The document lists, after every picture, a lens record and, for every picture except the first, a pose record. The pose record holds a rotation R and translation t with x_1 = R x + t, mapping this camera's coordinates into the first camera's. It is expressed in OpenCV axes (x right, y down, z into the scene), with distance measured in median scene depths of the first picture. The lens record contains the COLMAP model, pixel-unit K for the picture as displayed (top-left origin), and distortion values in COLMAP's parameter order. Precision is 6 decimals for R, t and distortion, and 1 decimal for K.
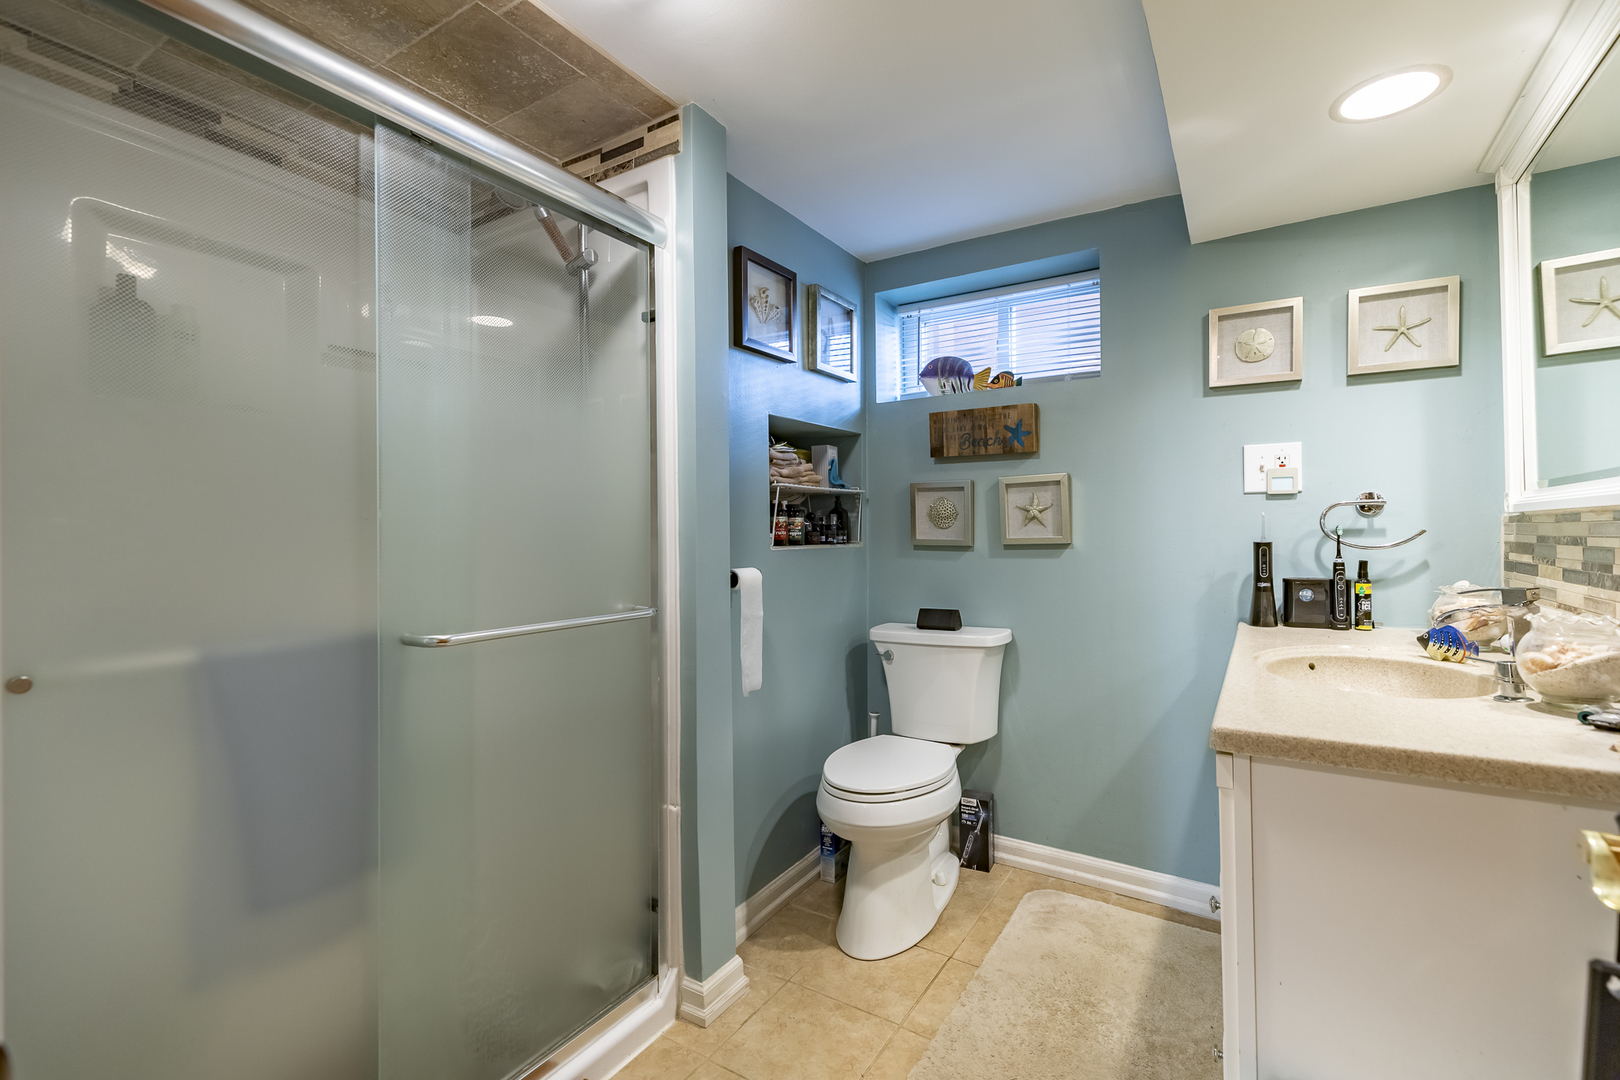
lens RADIAL K [[721.7, 0, 818.2], [0, 721.7, 529.4], [0, 0, 1]] dist [0.002857, -0.001362]
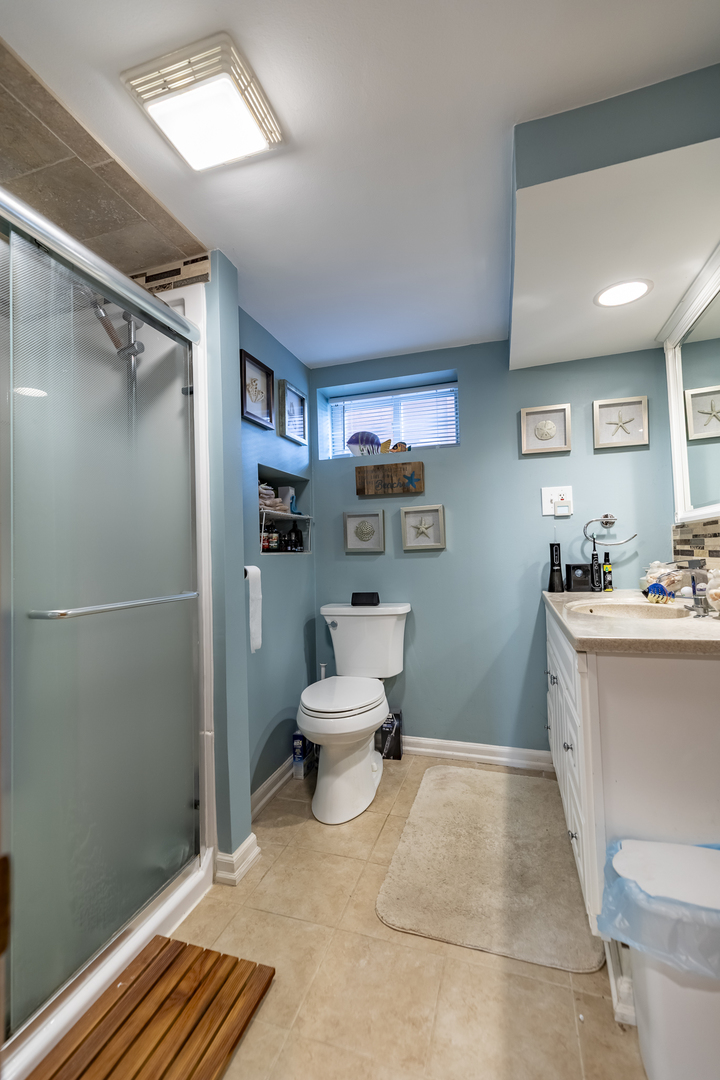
lens RADIAL K [[481.1, 0, 354.2], [0, 481.1, 538.3], [0, 0, 1]] dist [0.002857, -0.001362]
pose [[0.971594, -0.012647, 0.236317, -0.134501], [0.020215, 0.999356, -0.029632, 0.033418], [-0.235790, 0.033567, 0.971224, -0.003155]]
